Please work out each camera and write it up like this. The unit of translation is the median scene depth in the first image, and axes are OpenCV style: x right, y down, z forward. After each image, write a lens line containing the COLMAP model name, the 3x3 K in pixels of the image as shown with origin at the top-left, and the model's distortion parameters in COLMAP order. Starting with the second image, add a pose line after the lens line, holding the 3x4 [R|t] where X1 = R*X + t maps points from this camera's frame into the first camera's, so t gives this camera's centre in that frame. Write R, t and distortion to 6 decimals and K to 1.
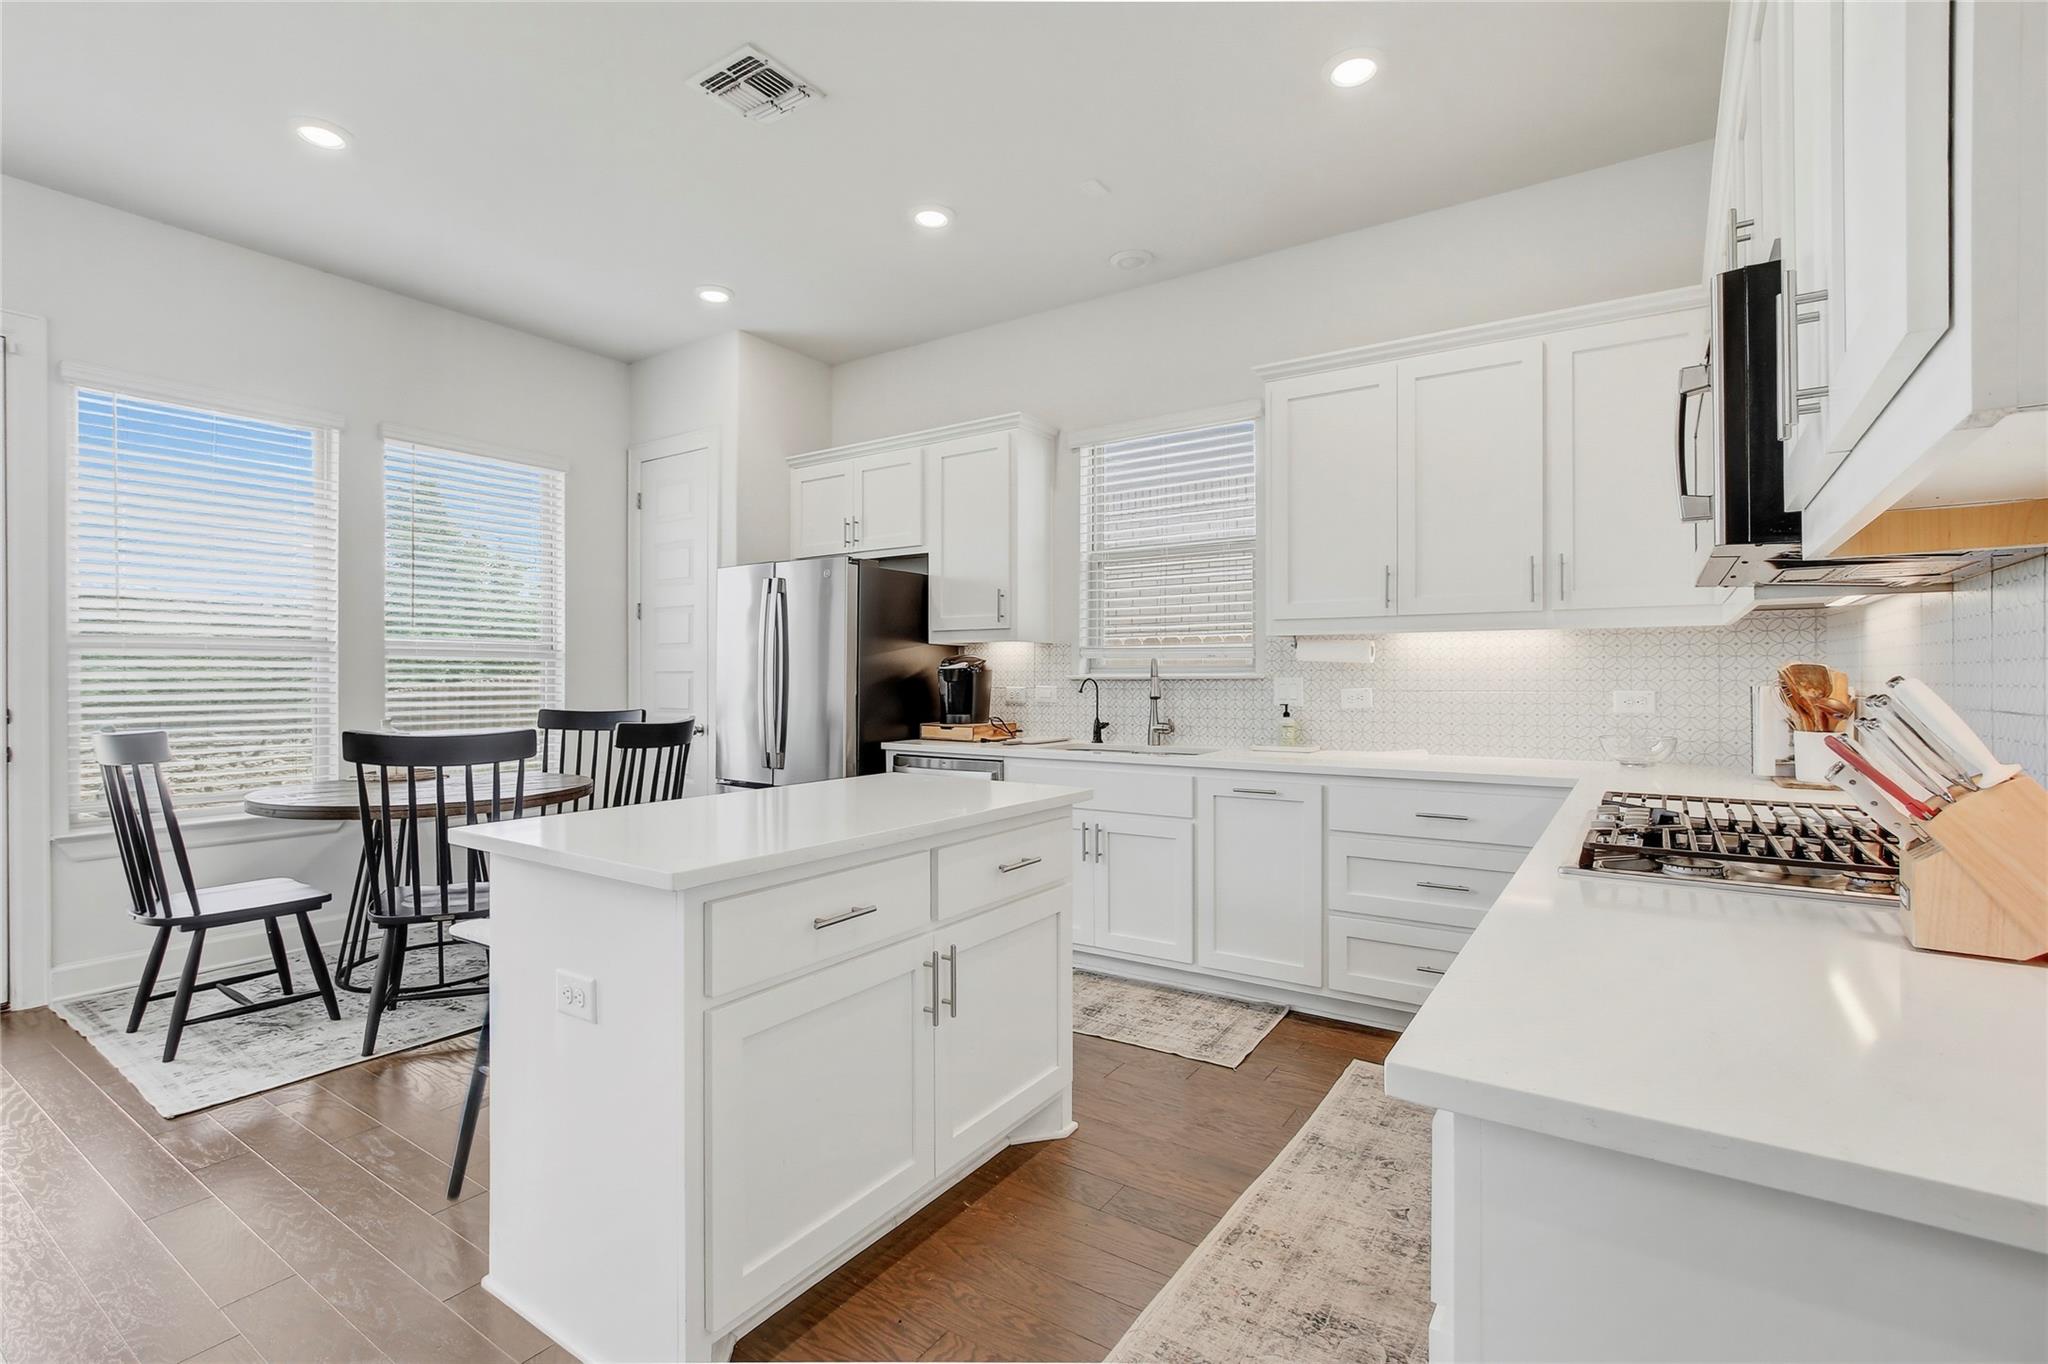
lens RADIAL K [[933.3, 0, 1034.3], [0, 933.3, 680.5], [0, 0, 1]] dist [0.000804, -0.000262]
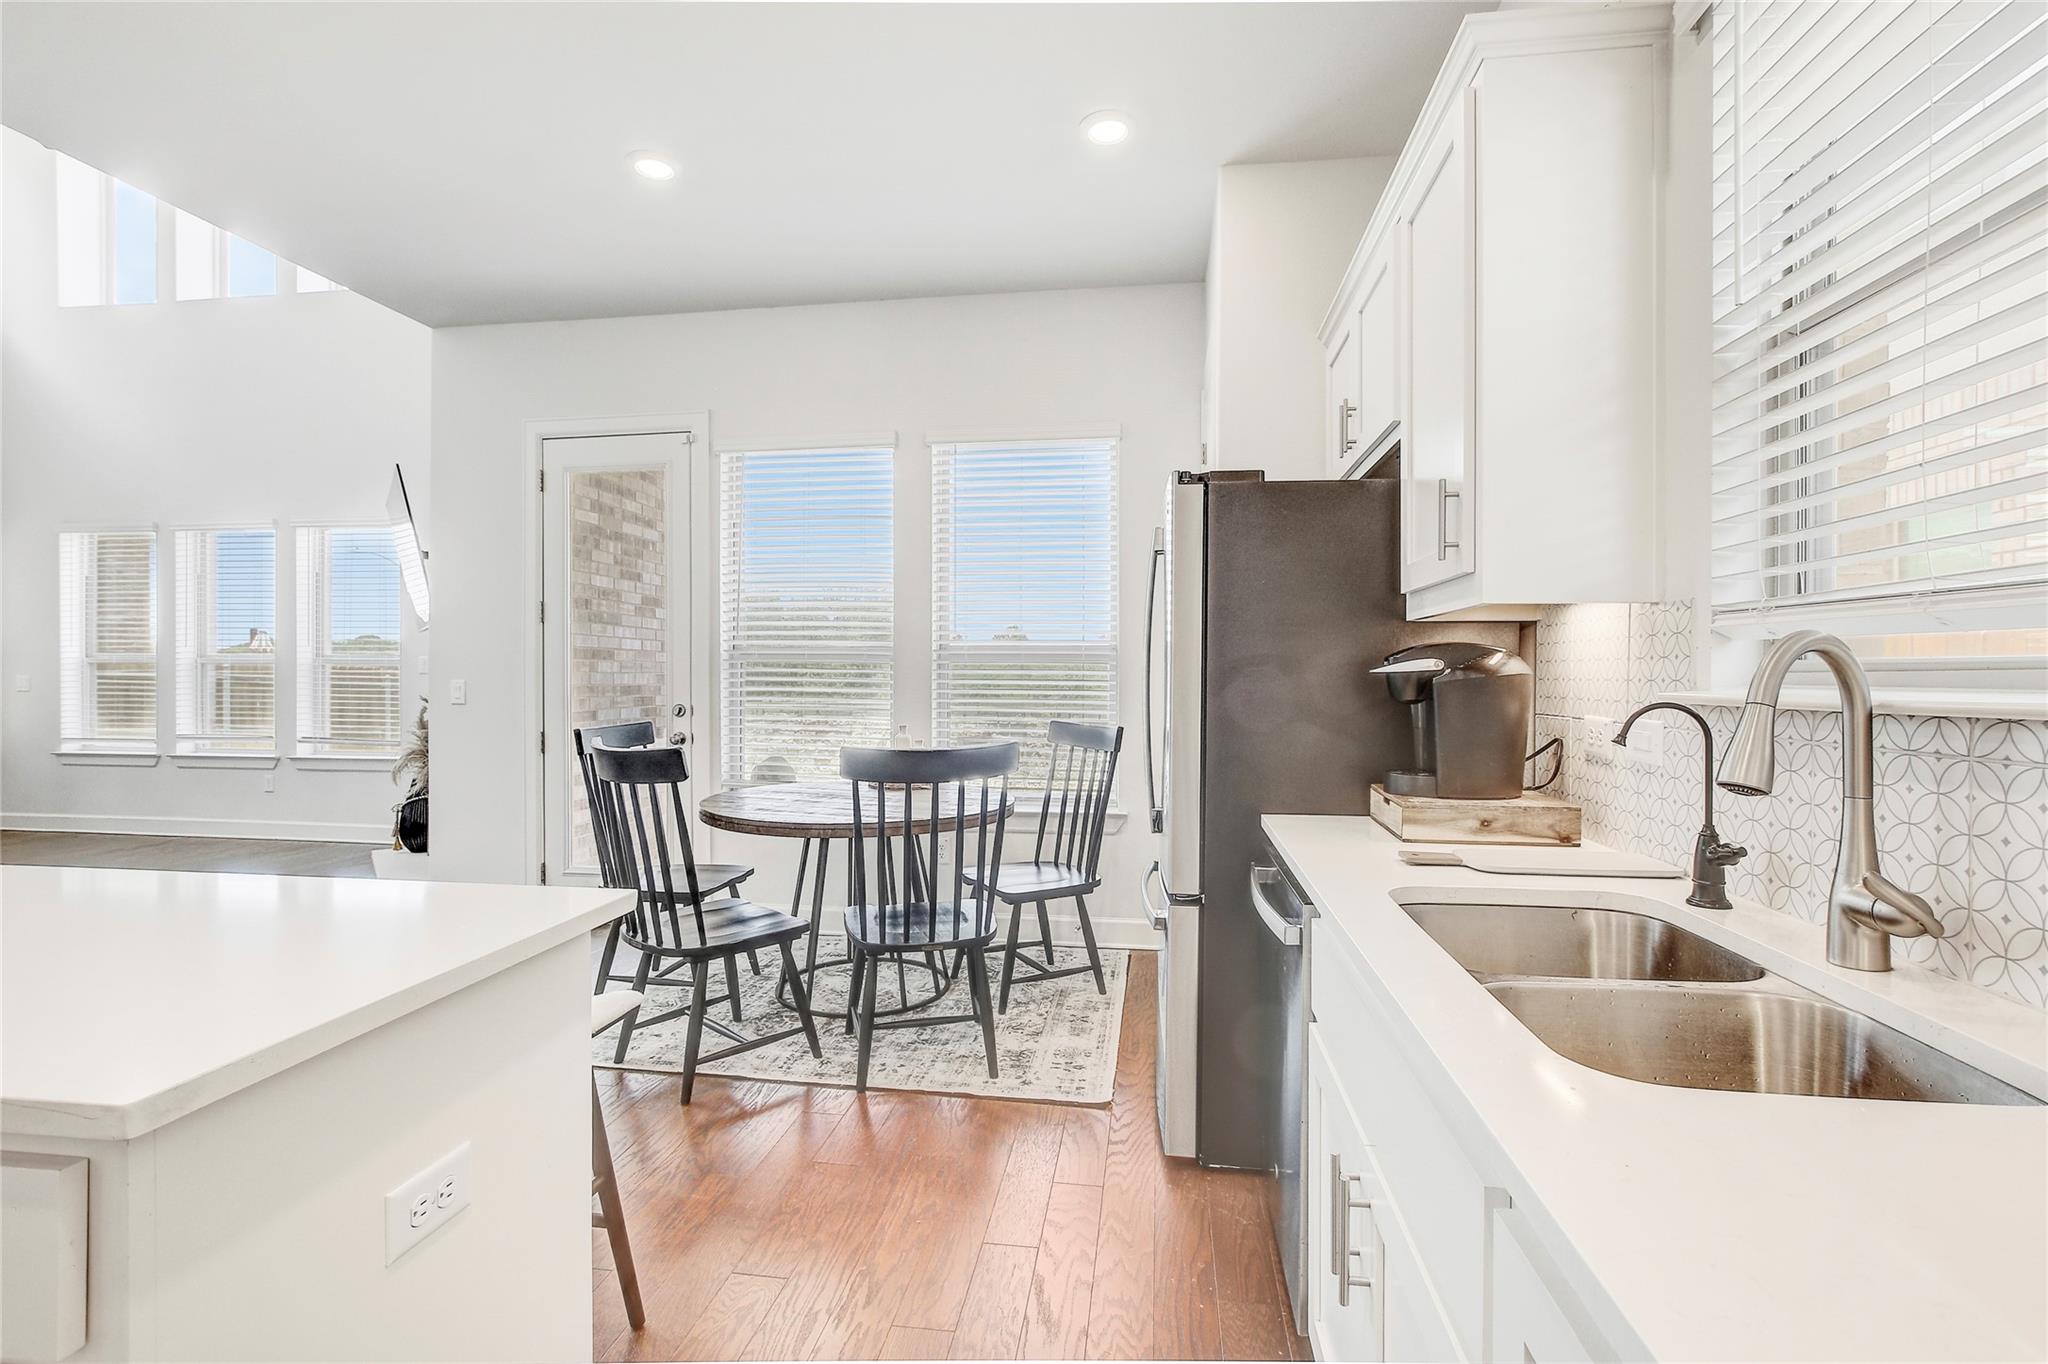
lens RADIAL K [[933.3, 0, 1025.7], [0, 933.3, 678.8], [0, 0, 1]] dist [0.000804, -0.000262]
pose [[0.444269, 0.003076, -0.895888, 0.244658], [-0.000919, 0.999995, 0.002978, -0.010659], [0.895893, -0.000500, 0.444270, 0.642015]]
